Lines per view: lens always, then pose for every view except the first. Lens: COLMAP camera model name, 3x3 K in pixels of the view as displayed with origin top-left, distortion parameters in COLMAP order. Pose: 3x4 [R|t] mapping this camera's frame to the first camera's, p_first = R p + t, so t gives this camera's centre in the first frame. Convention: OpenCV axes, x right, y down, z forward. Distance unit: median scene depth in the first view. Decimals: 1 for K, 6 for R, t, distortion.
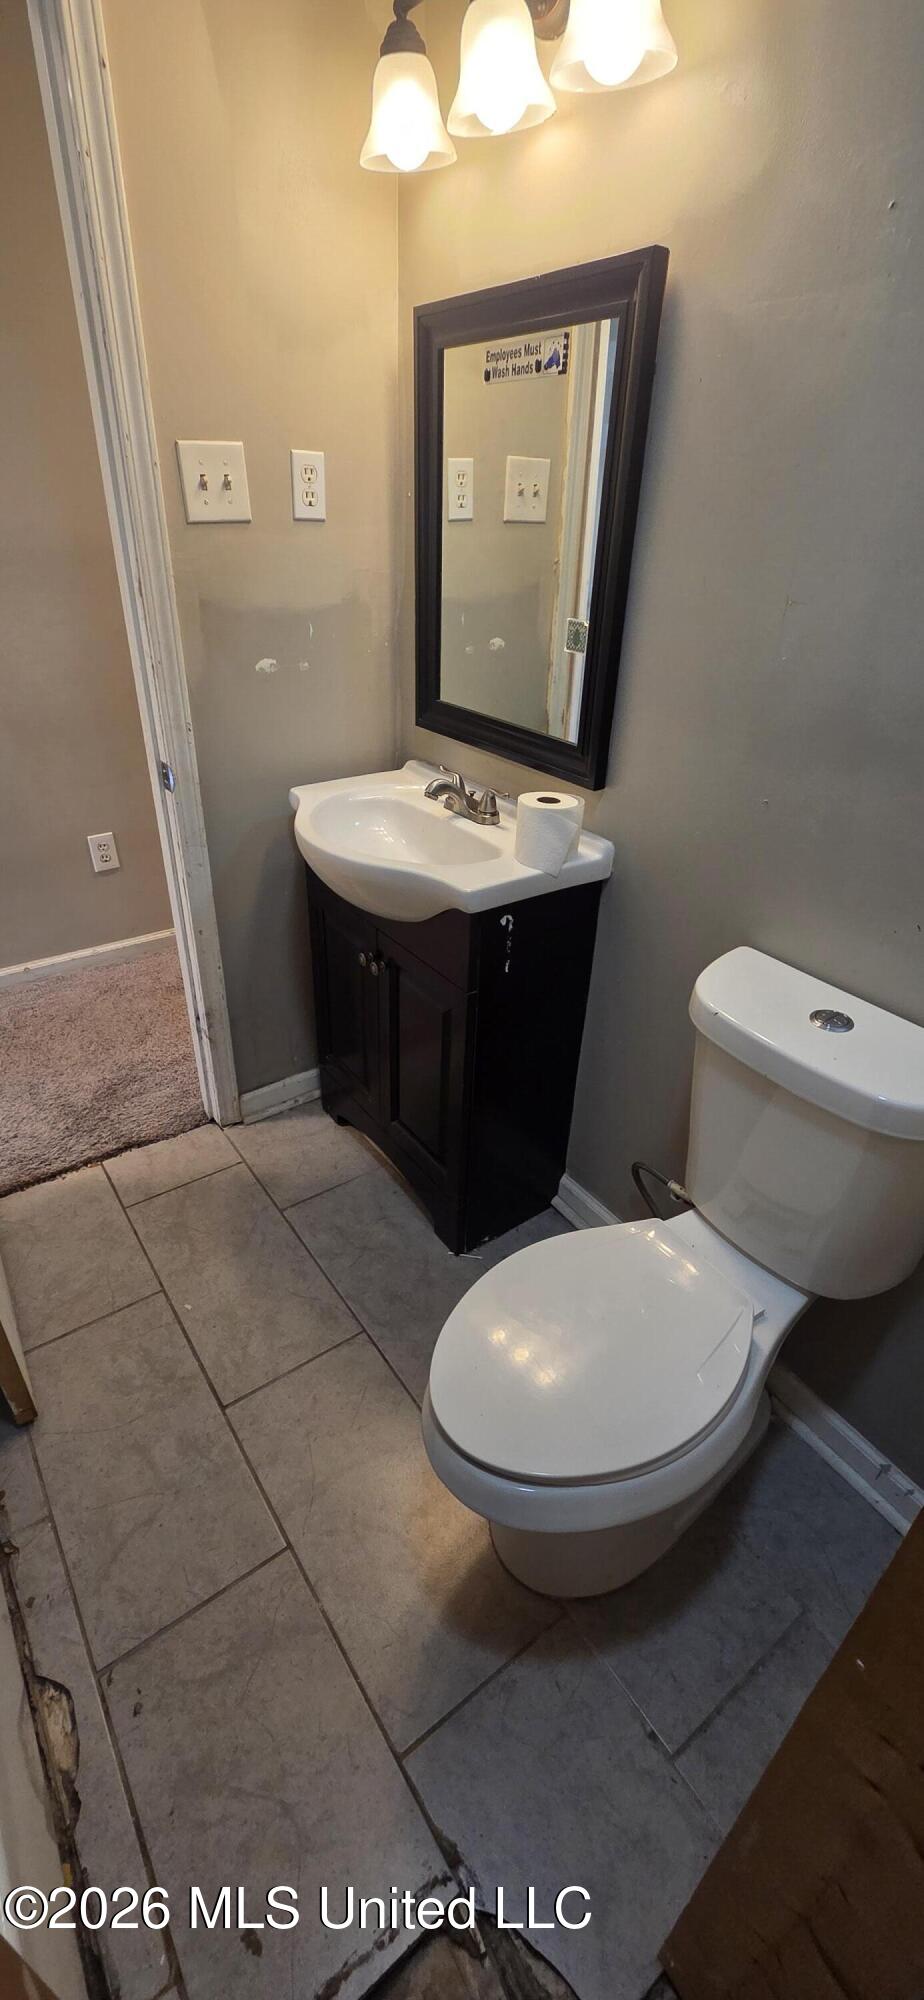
lens RADIAL K [[815.8, 0, 443.6], [0, 815.8, 997.4], [0, 0, 1]] dist [-0.000676, -0.000331]
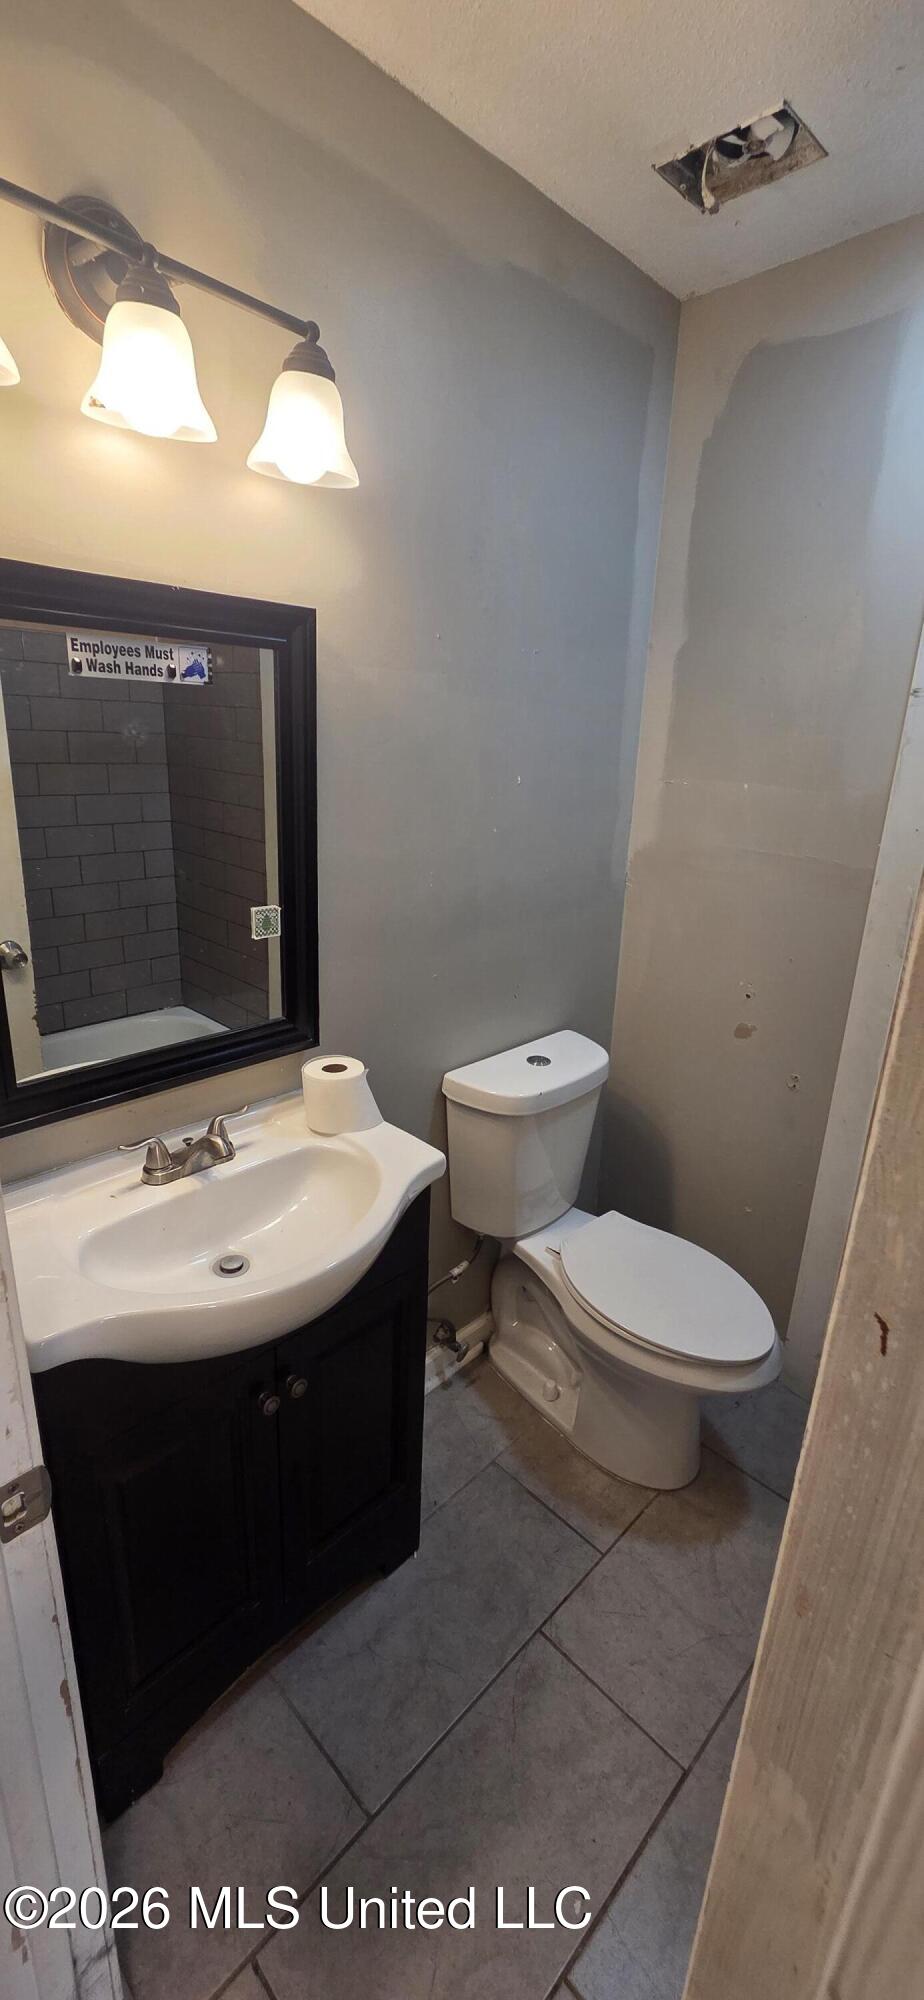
lens RADIAL K [[815.8, 0, 443.6], [0, 815.8, 997.4], [0, 0, 1]] dist [-0.000676, -0.000331]
pose [[-0.164505, -0.329102, 0.929855, -0.724518], [0.478572, 0.797677, 0.366987, -0.561168], [-0.862500, 0.505374, 0.026277, 0.748051]]
